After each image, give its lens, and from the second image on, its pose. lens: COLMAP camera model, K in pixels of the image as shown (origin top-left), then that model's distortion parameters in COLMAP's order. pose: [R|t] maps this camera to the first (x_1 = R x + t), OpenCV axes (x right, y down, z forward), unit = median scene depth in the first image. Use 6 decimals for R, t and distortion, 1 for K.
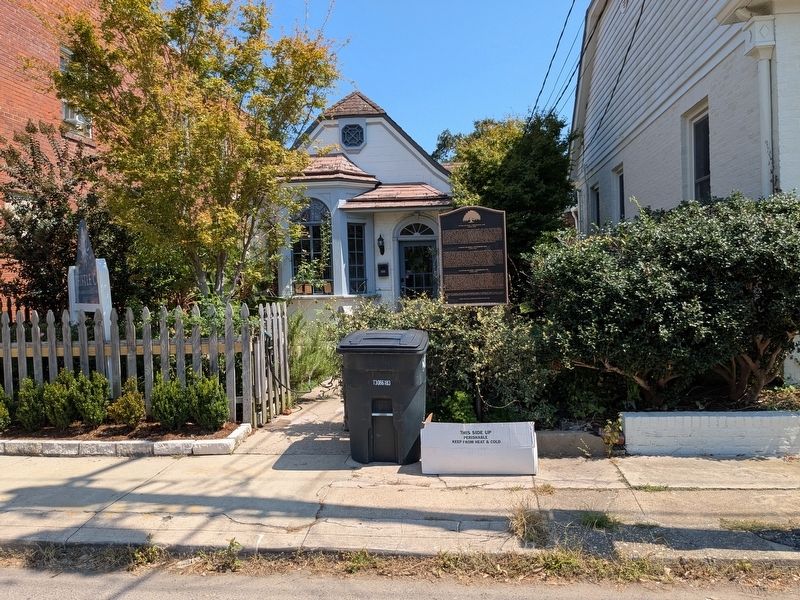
lens RADIAL K [[642.2, 0, 400.0], [0, 642.2, 300.0], [0, 0, 1]] dist [0.005345, -0.000513]
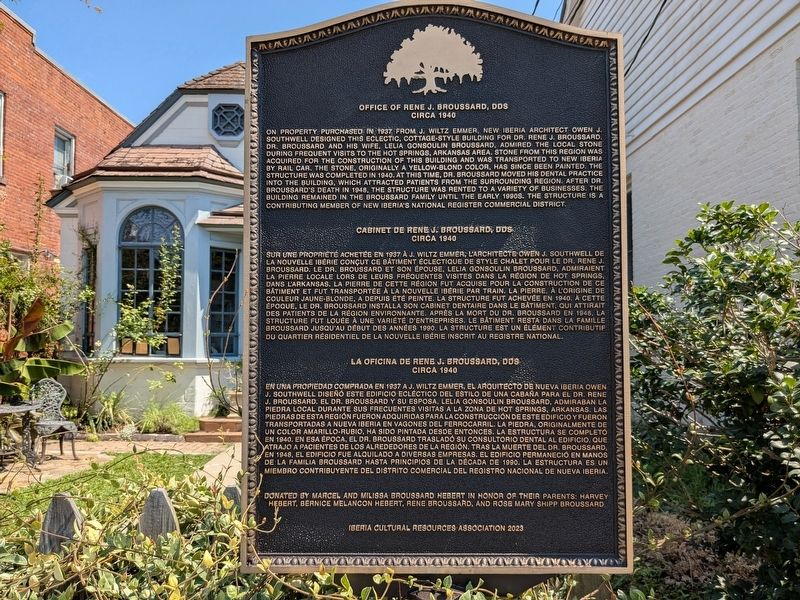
lens RADIAL K [[634.1, 0, 399.5], [0, 634.1, 280.6], [0, 0, 1]] dist [0.006775, 0.001050]
pose [[0.992150, 0.046708, 0.115999, 0.035390], [-0.033520, 0.993013, -0.113141, -0.020394], [-0.120473, 0.108364, 0.986784, 0.349635]]
